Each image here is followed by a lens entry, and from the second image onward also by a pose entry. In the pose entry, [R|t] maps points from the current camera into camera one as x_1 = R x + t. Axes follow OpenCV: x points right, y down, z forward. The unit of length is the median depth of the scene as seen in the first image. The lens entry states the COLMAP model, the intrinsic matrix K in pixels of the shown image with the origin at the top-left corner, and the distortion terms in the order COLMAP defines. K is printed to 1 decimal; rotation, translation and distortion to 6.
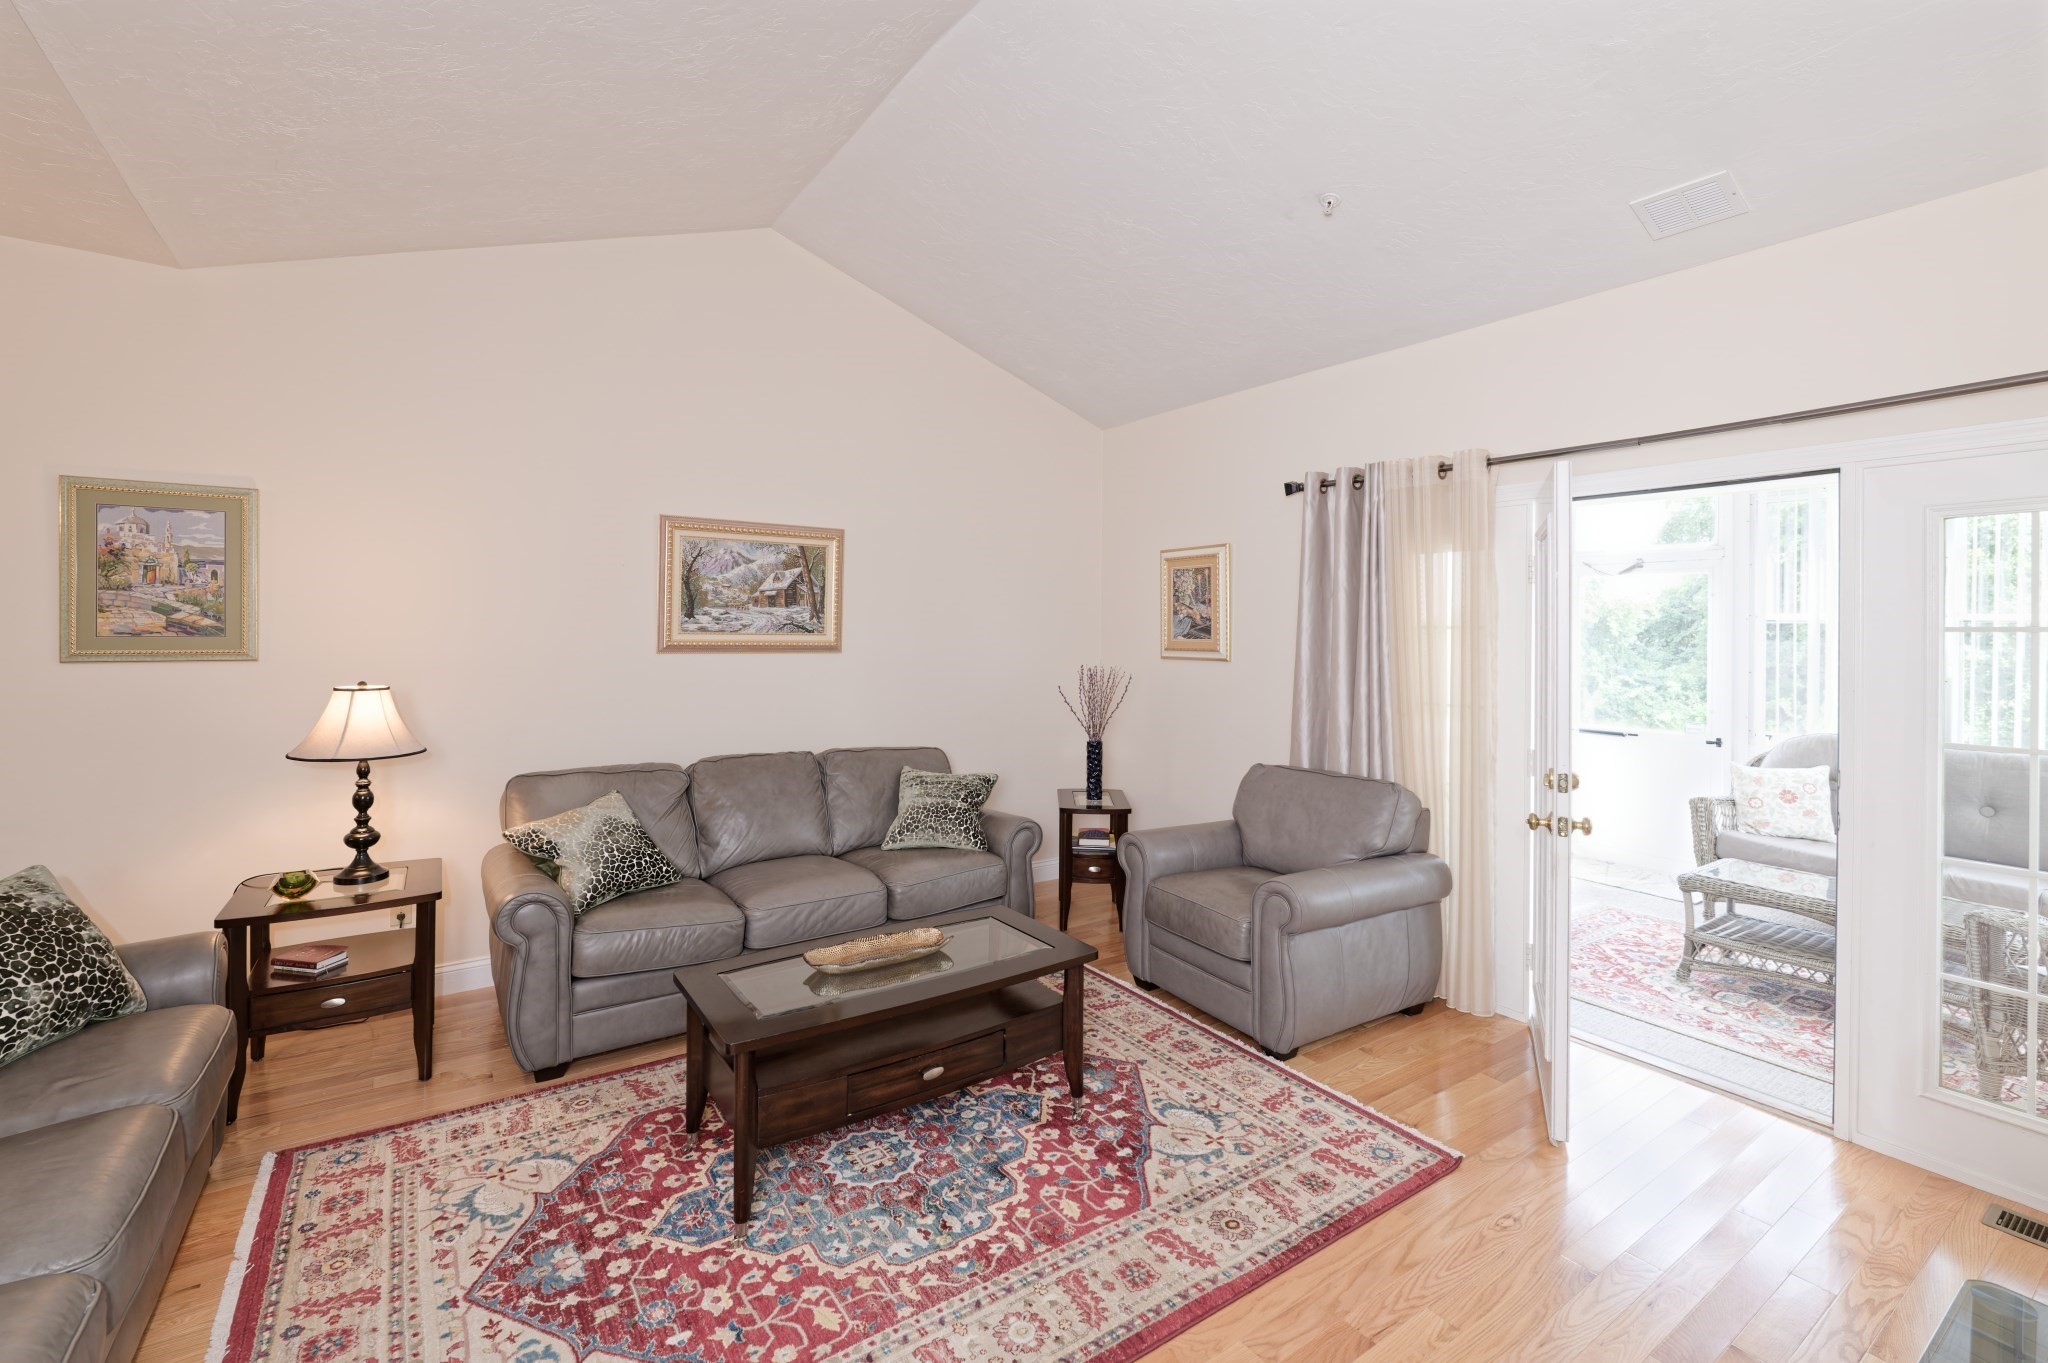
lens RADIAL K [[866.2, 0, 1053.7], [0, 866.2, 631.9], [0, 0, 1]] dist [0.002554, -0.000875]
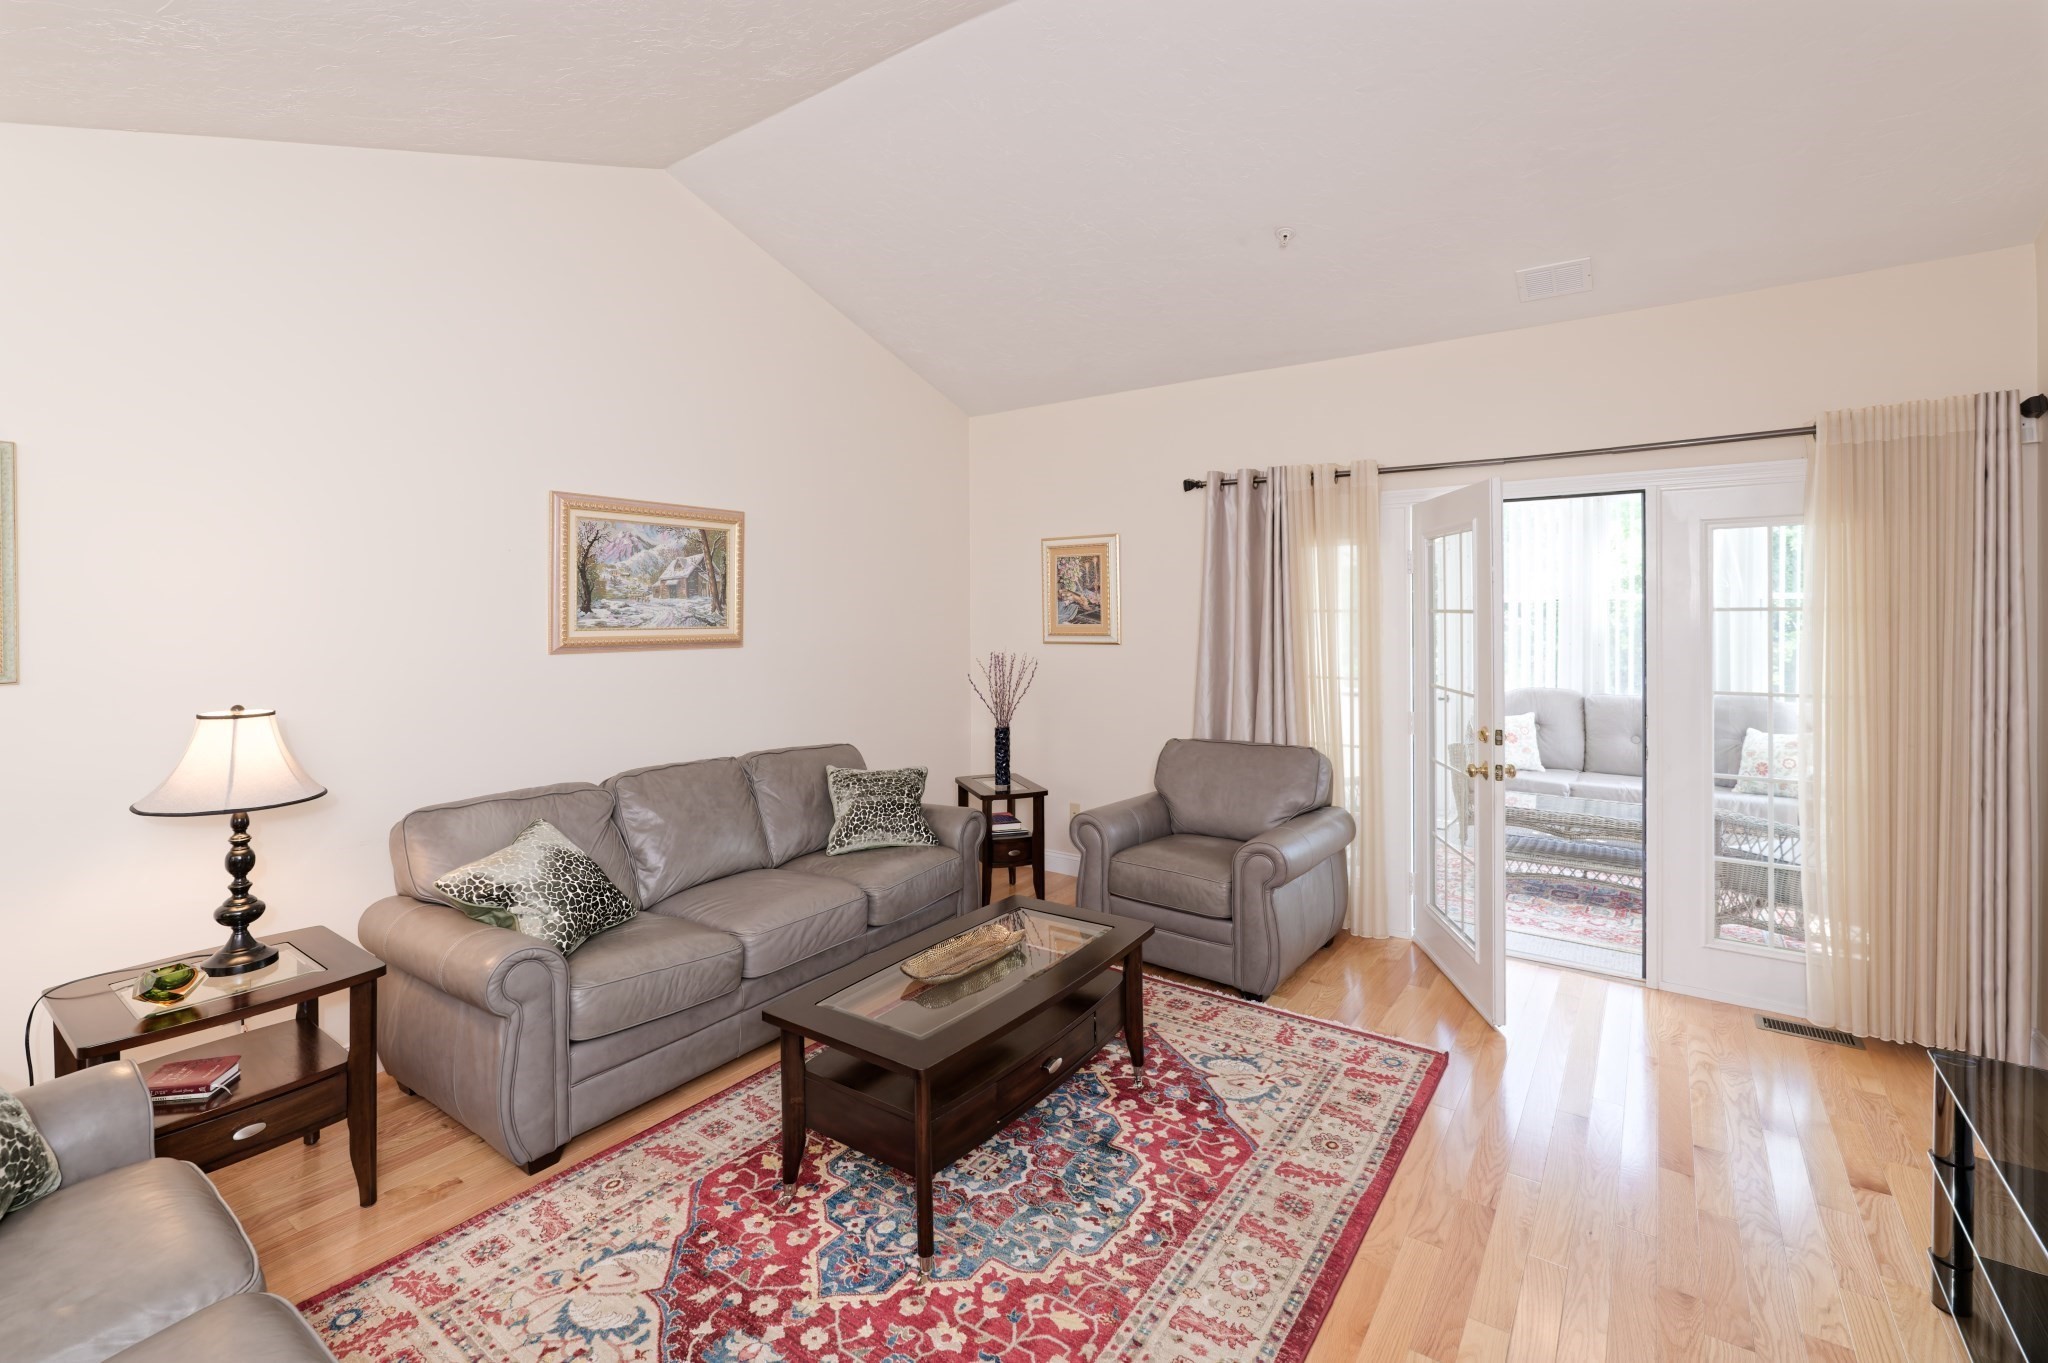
lens RADIAL K [[866.2, 0, 1044.1], [0, 866.2, 618.3], [0, 0, 1]] dist [0.002554, -0.000875]
pose [[0.940712, -0.017261, 0.338767, -0.390633], [0.015011, 0.999844, 0.009260, -0.015160], [-0.338874, -0.003626, 0.940825, 0.049243]]
